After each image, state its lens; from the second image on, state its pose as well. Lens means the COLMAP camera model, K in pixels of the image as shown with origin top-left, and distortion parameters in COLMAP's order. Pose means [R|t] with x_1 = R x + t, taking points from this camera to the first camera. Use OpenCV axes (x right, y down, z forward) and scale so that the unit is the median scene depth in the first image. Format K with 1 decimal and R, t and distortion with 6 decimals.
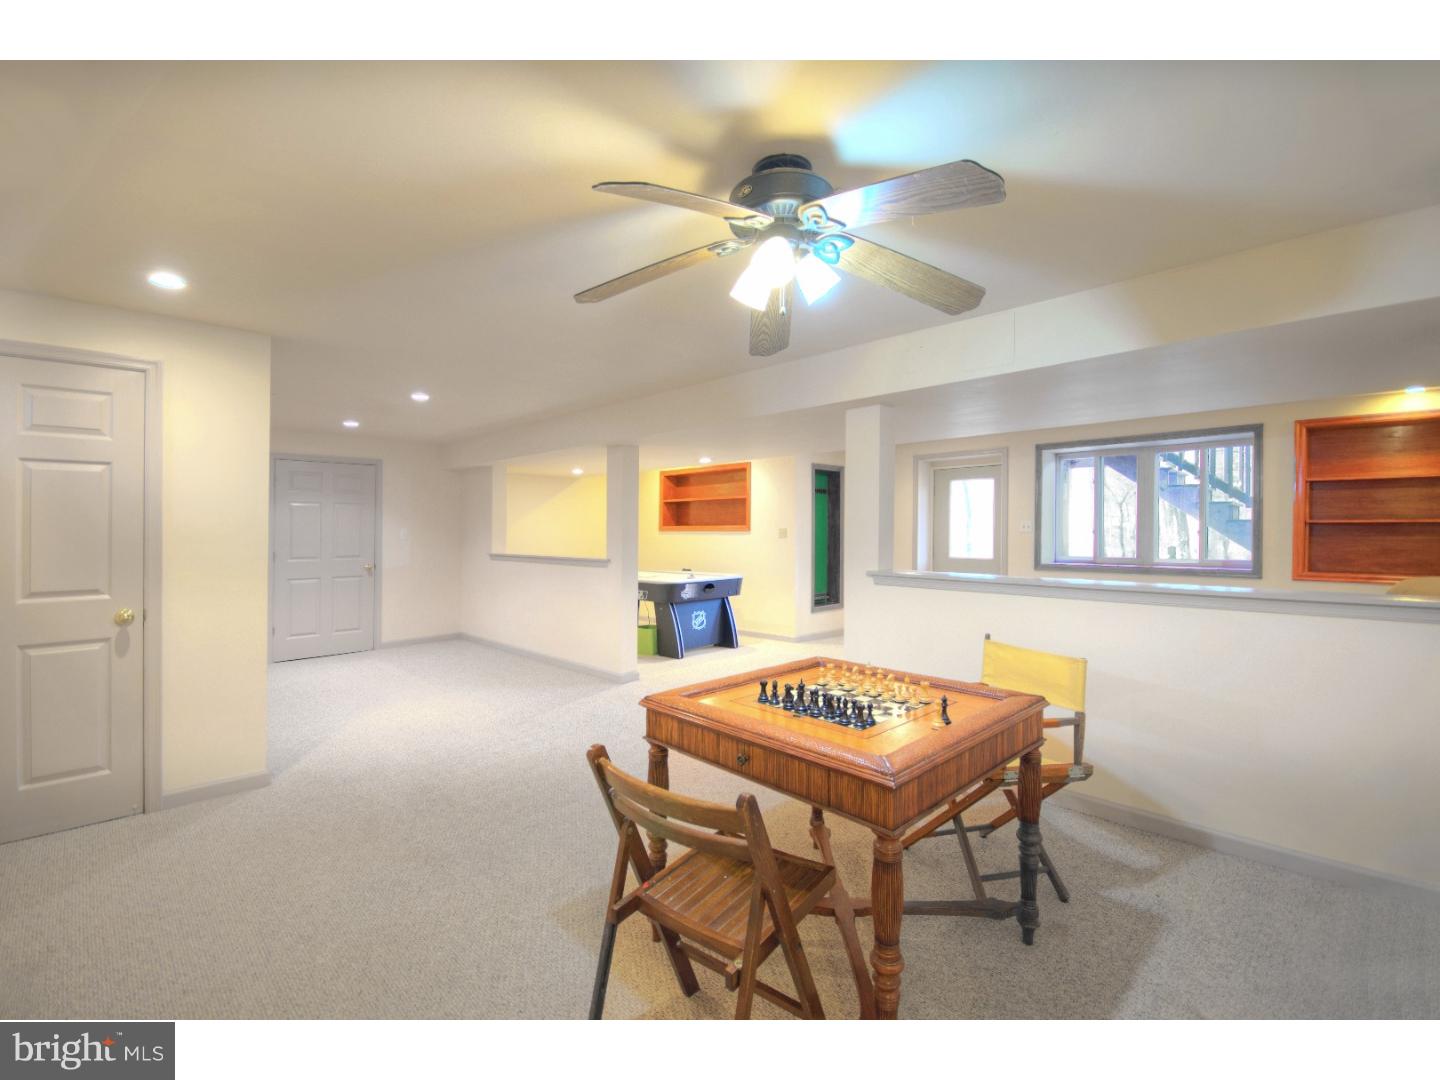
lens RADIAL K [[627.1, 0, 720.0], [0, 627.1, 540.0], [0, 0, 1]] dist [0.068770, -0.000082]
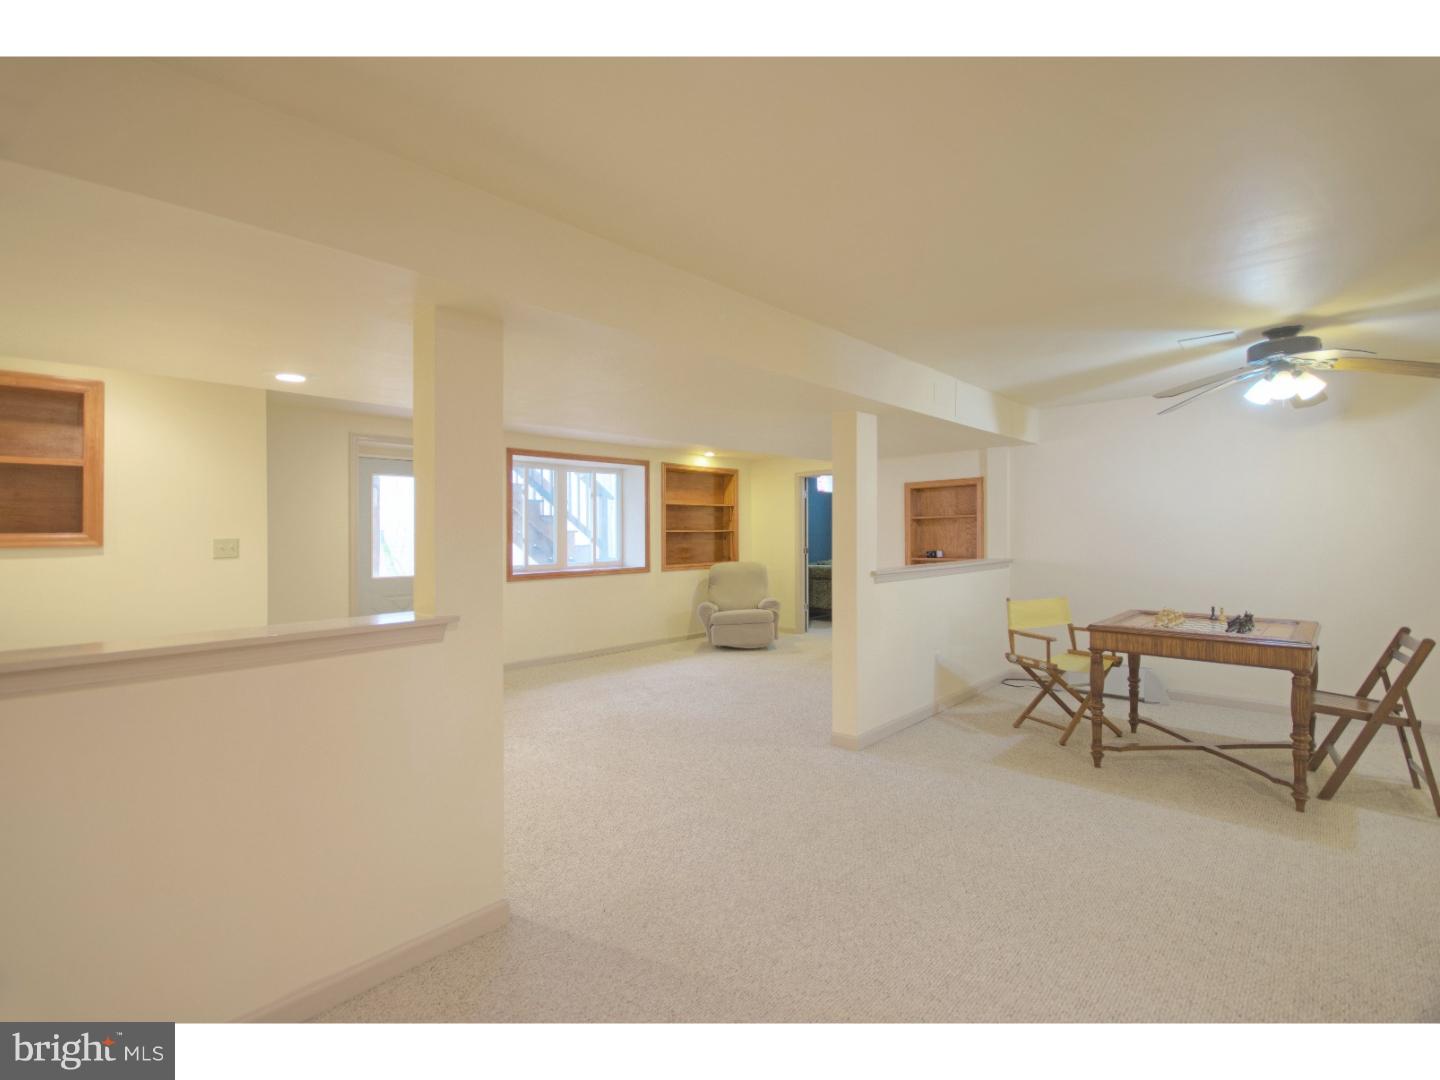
lens RADIAL K [[677.4, 0, 723.2], [0, 677.4, 530.4], [0, 0, 1]] dist [0.013776, -0.000588]
pose [[-0.022973, 0.008596, 0.999699, -0.486241], [0.033684, 0.999402, -0.007819, -0.010005], [-0.999168, 0.033494, -0.023248, 0.696255]]
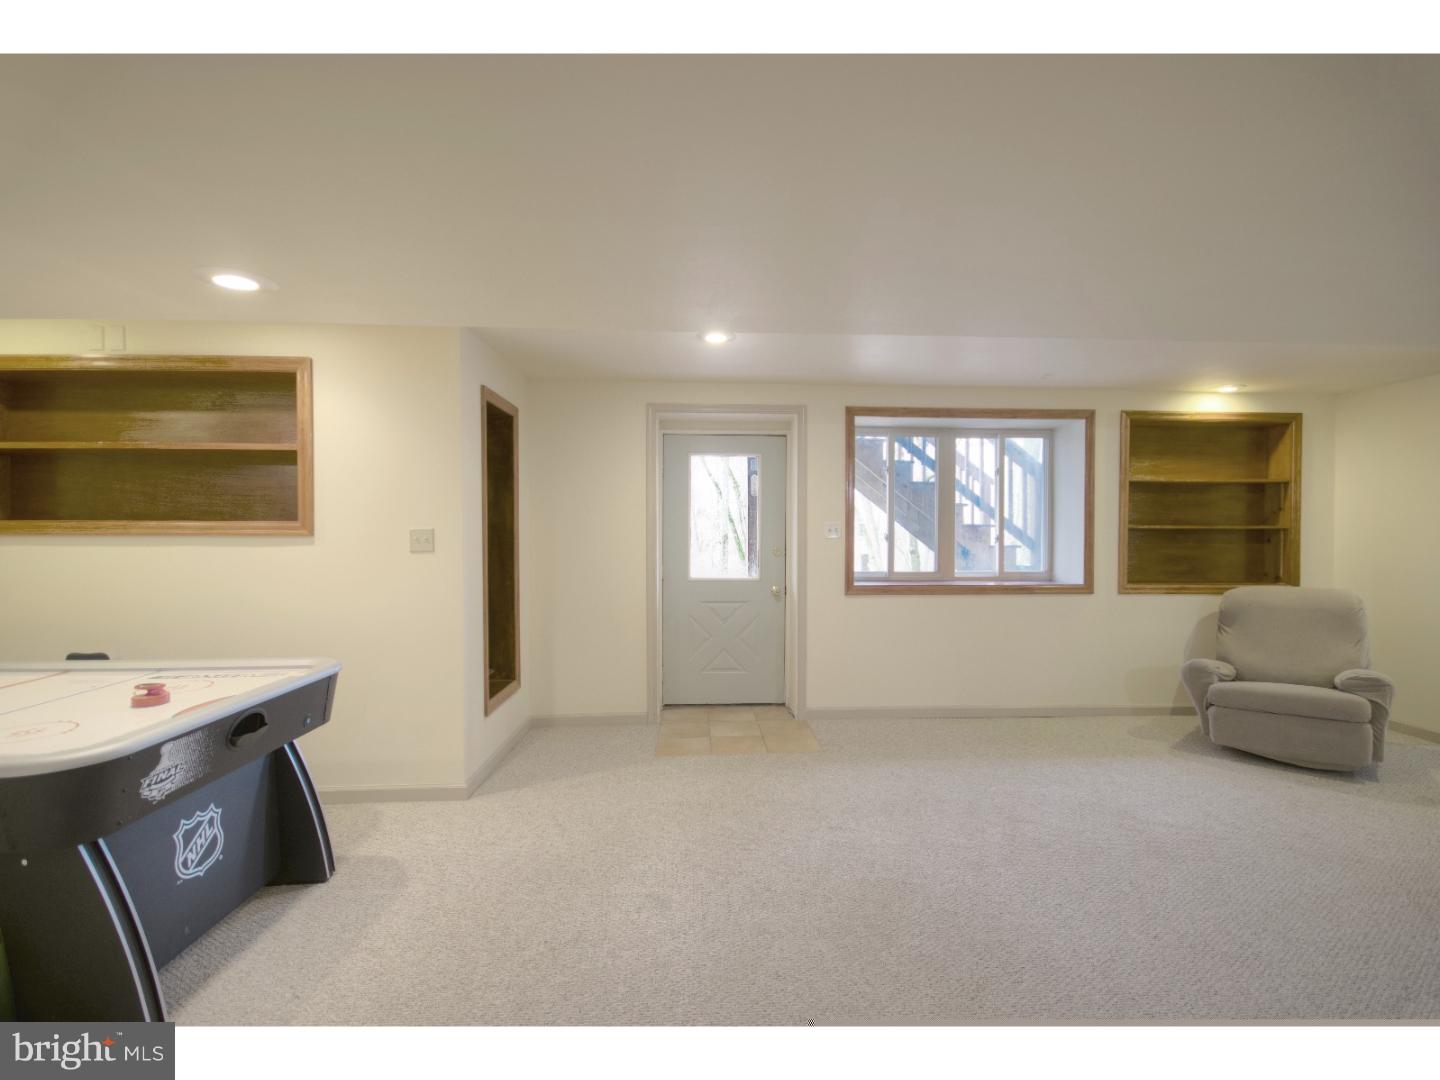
lens RADIAL K [[677.4, 0, 723.2], [0, 677.4, 530.4], [0, 0, 1]] dist [0.013776, -0.000588]
pose [[0.663423, 0.003517, 0.748236, -0.113684], [0.010154, 0.999855, -0.013703, -0.012145], [-0.748175, 0.016688, 0.663291, 0.616222]]
